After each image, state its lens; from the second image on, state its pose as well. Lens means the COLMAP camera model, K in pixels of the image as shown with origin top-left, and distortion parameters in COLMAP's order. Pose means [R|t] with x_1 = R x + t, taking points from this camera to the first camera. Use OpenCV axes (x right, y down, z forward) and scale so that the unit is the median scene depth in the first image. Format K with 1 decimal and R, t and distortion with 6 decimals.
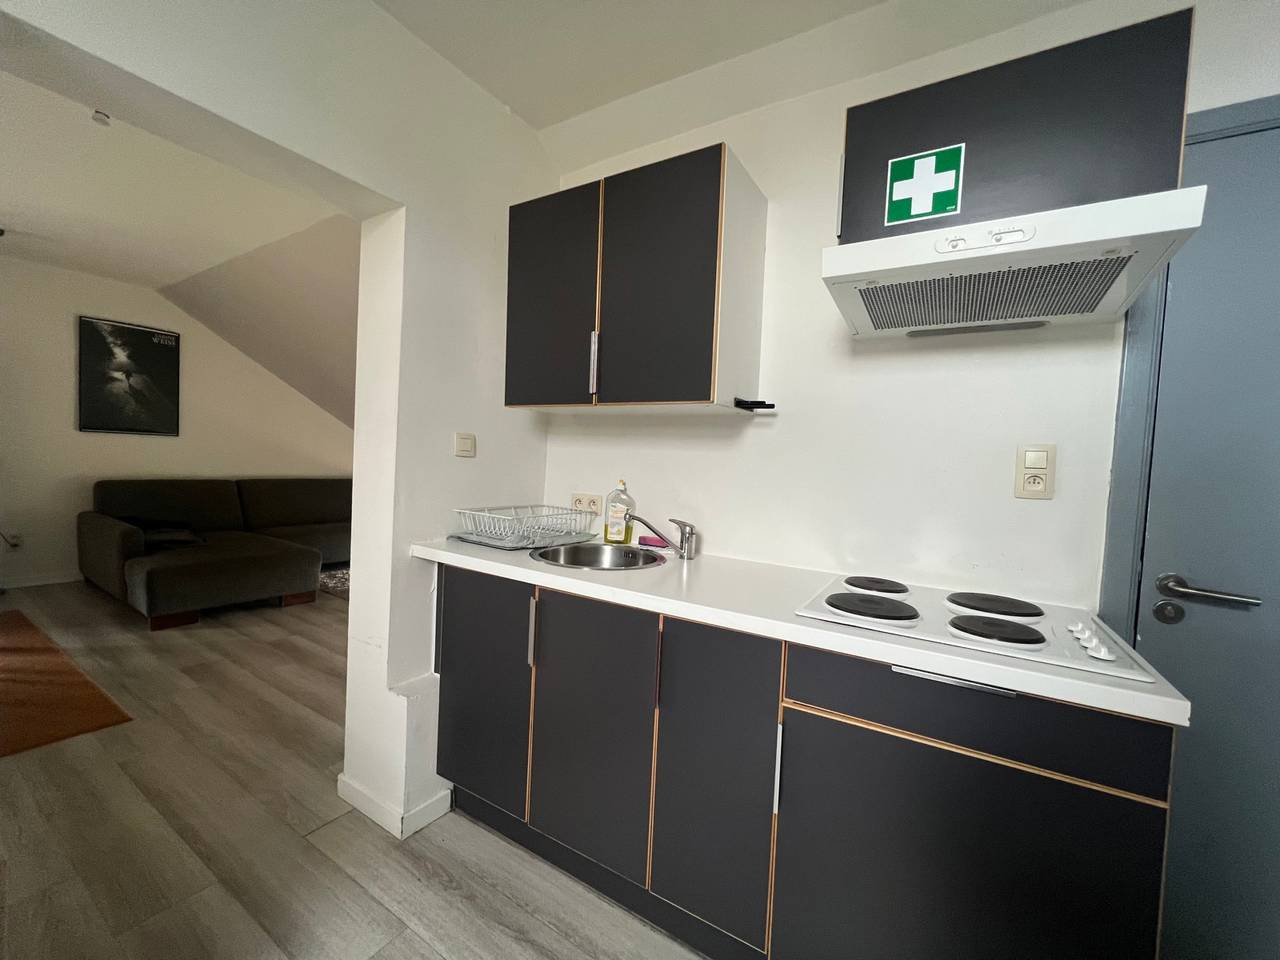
lens RADIAL K [[511.5, 0, 640.0], [0, 511.5, 480.0], [0, 0, 1]] dist [-0.000681, -0.000128]
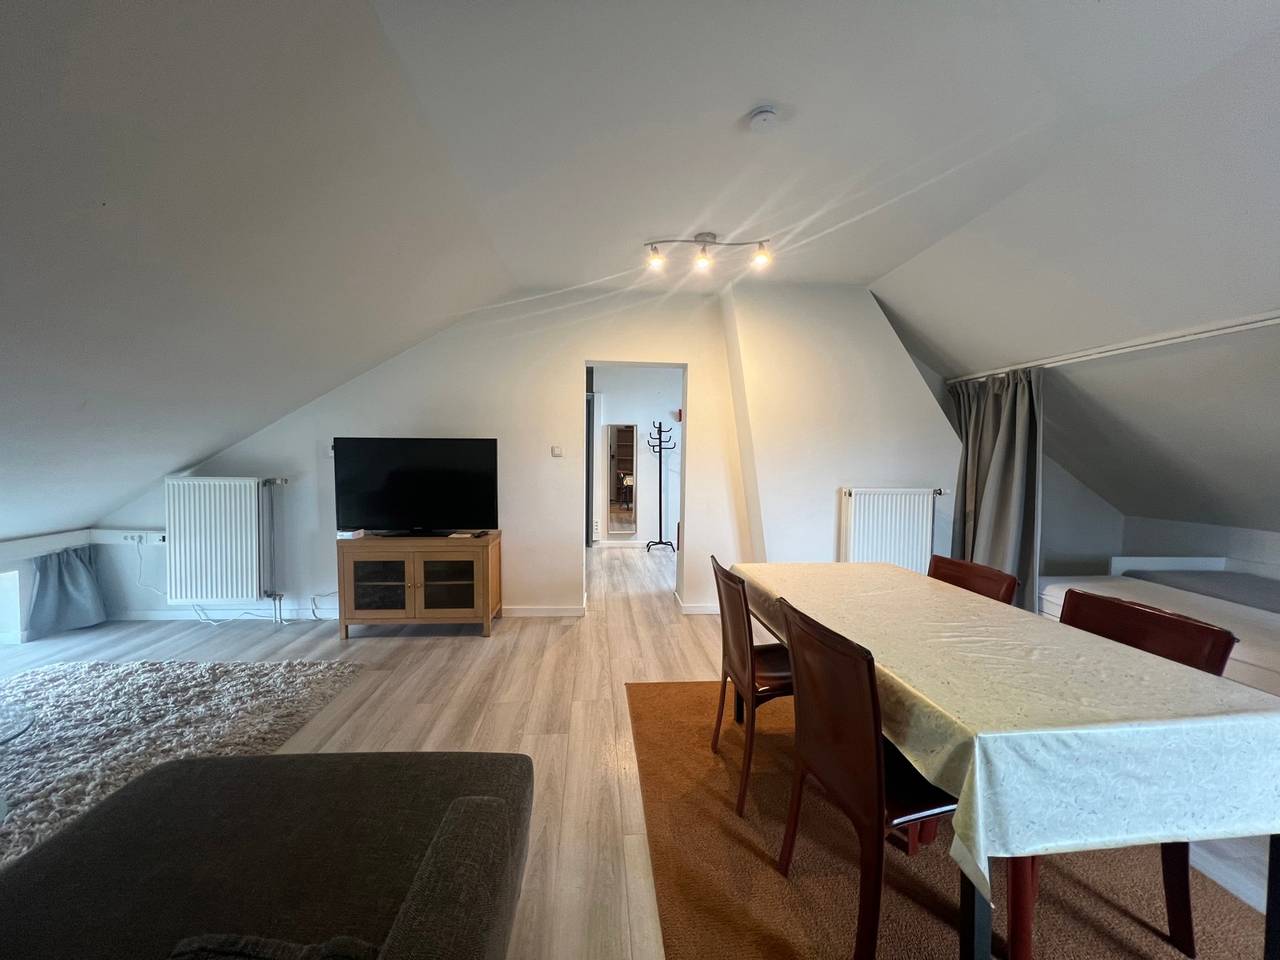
lens RADIAL K [[511.1, 0, 640.0], [0, 511.1, 480.0], [0, 0, 1]] dist [-0.002076, -0.000042]
pose [[-0.599993, -0.100502, 0.793667, -1.050957], [-0.025834, 0.993994, 0.106340, -0.090960], [-0.799588, 0.043300, -0.598986, 0.911861]]
